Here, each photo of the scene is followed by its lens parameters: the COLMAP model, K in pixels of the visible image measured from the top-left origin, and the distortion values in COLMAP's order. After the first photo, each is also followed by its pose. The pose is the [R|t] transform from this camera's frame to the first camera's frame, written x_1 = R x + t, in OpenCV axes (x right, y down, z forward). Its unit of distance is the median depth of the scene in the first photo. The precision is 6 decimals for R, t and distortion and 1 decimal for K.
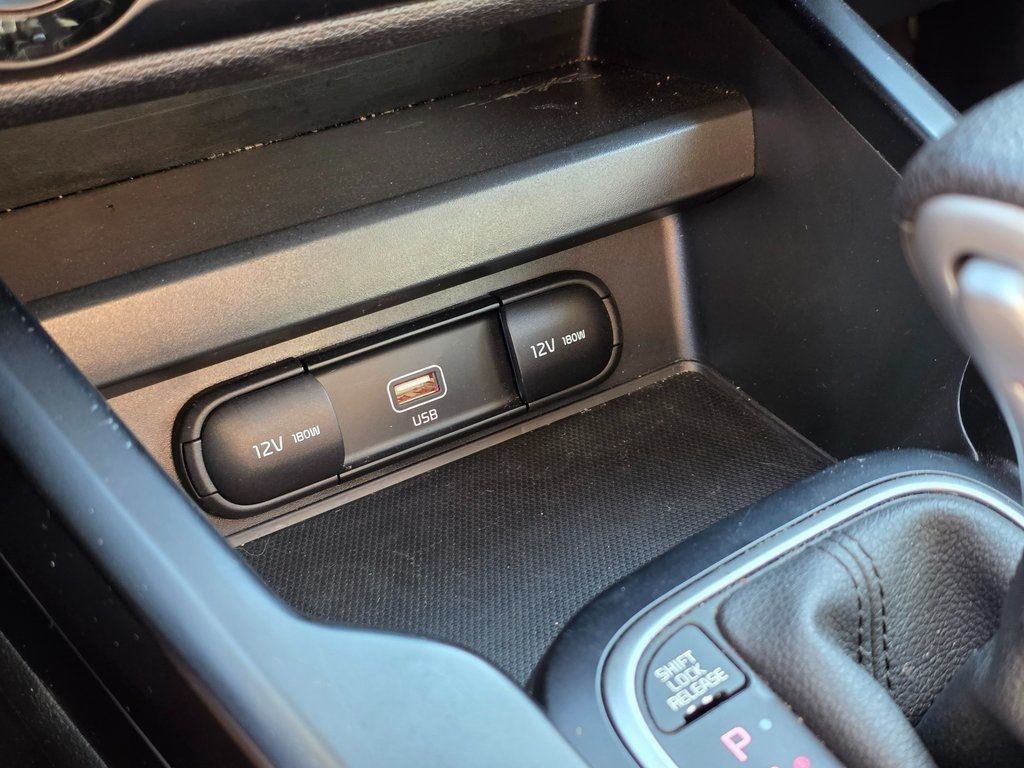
lens RADIAL K [[1385.4, 0, 512.0], [0, 1385.4, 384.0], [0, 0, 1]] dist [0.189578, -0.745974]
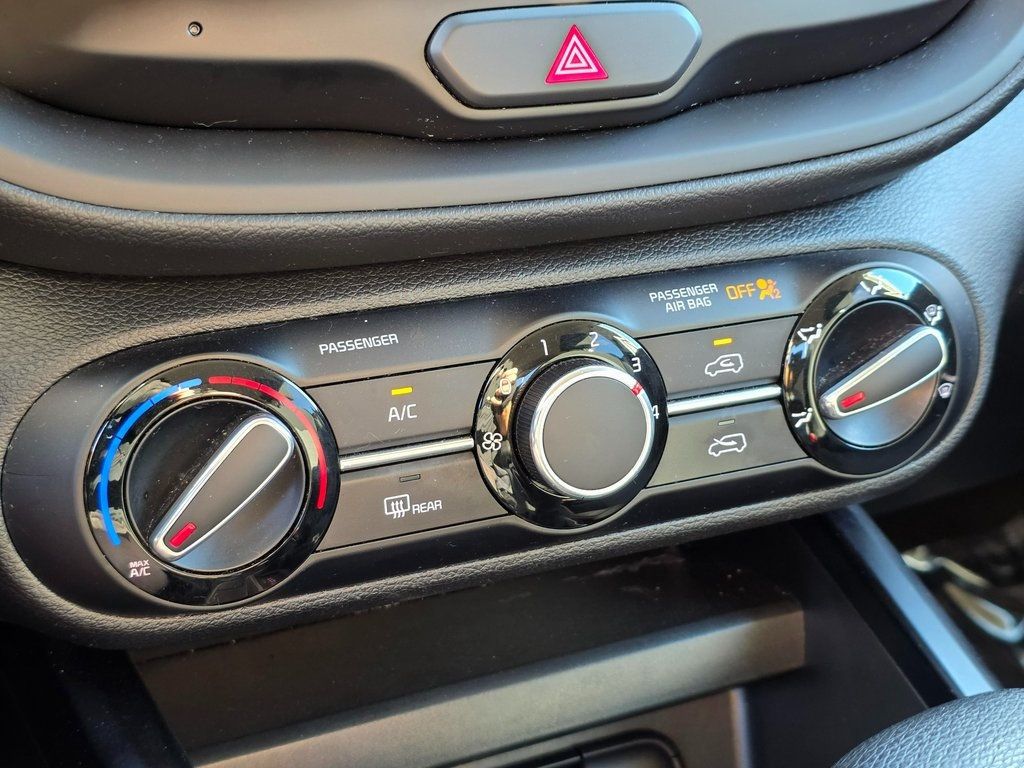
lens RADIAL K [[1385.4, 0, 512.0], [0, 1385.4, 384.0], [0, 0, 1]] dist [0.189578, -0.745974]
pose [[0.990081, 0.062342, -0.125912, 0.089728], [-0.089348, 0.970987, -0.221812, -0.137770], [0.108431, 0.230862, 0.966926, -0.318986]]
